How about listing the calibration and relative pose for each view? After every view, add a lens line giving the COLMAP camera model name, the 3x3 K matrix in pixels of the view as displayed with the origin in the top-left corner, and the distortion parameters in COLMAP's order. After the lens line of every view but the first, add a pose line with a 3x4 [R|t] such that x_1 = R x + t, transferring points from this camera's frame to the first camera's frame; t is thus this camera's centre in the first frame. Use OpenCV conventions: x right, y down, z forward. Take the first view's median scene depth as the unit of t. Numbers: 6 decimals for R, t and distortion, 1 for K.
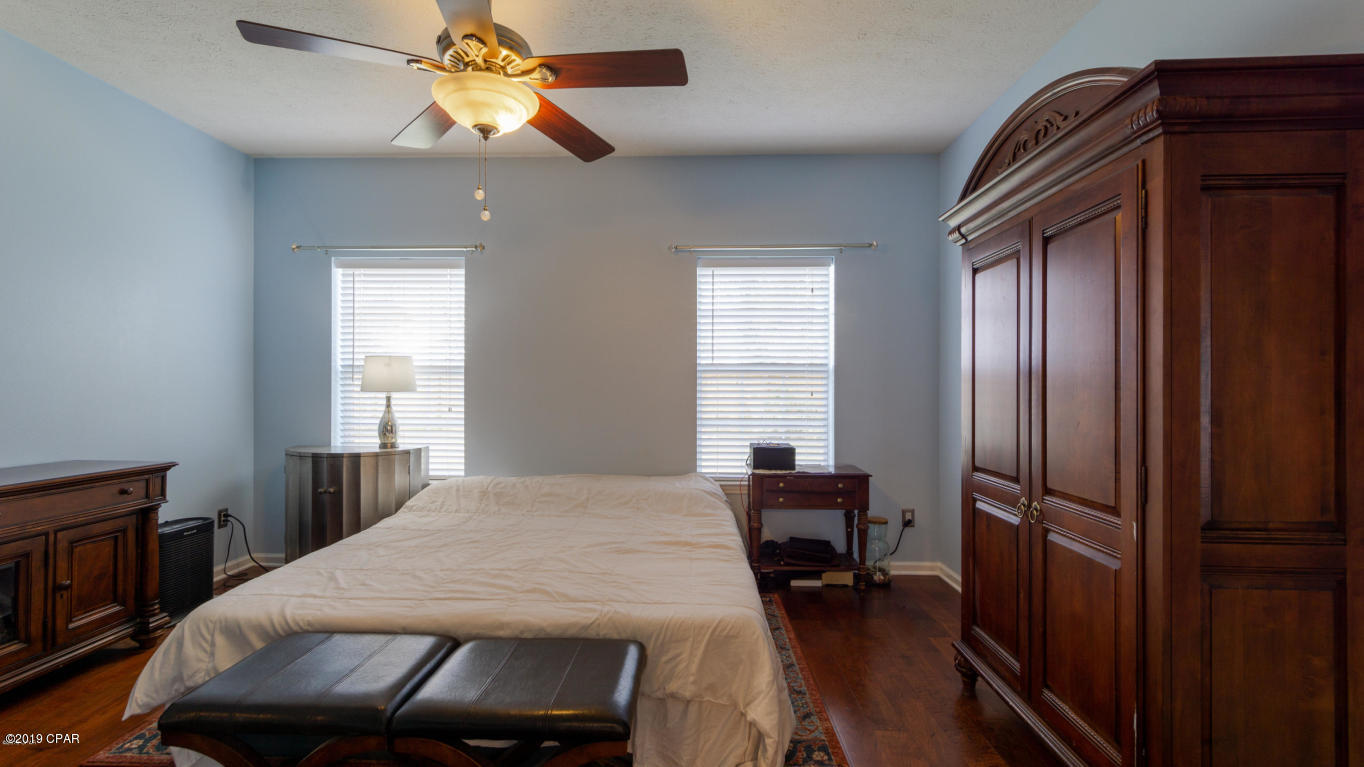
lens RADIAL K [[629.4, 0, 688.0], [0, 629.4, 385.6], [0, 0, 1]] dist [-0.000085, -0.000308]
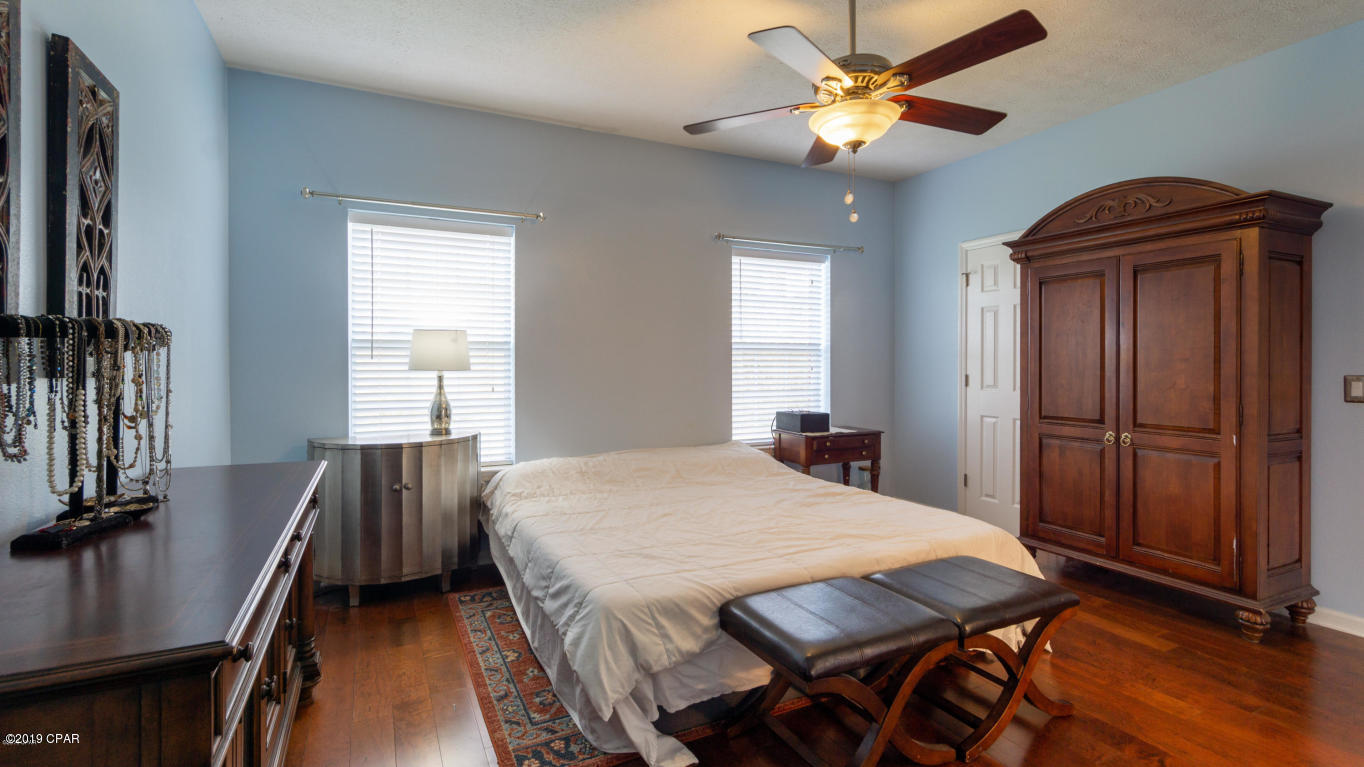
lens RADIAL K [[629.4, 0, 702.0], [0, 629.4, 367.6], [0, 0, 1]] dist [-0.000085, -0.000308]
pose [[0.876302, -0.008695, 0.481684, -0.576538], [0.004588, 0.999942, 0.009704, -0.001592], [-0.481740, -0.006293, 0.876291, 0.054034]]
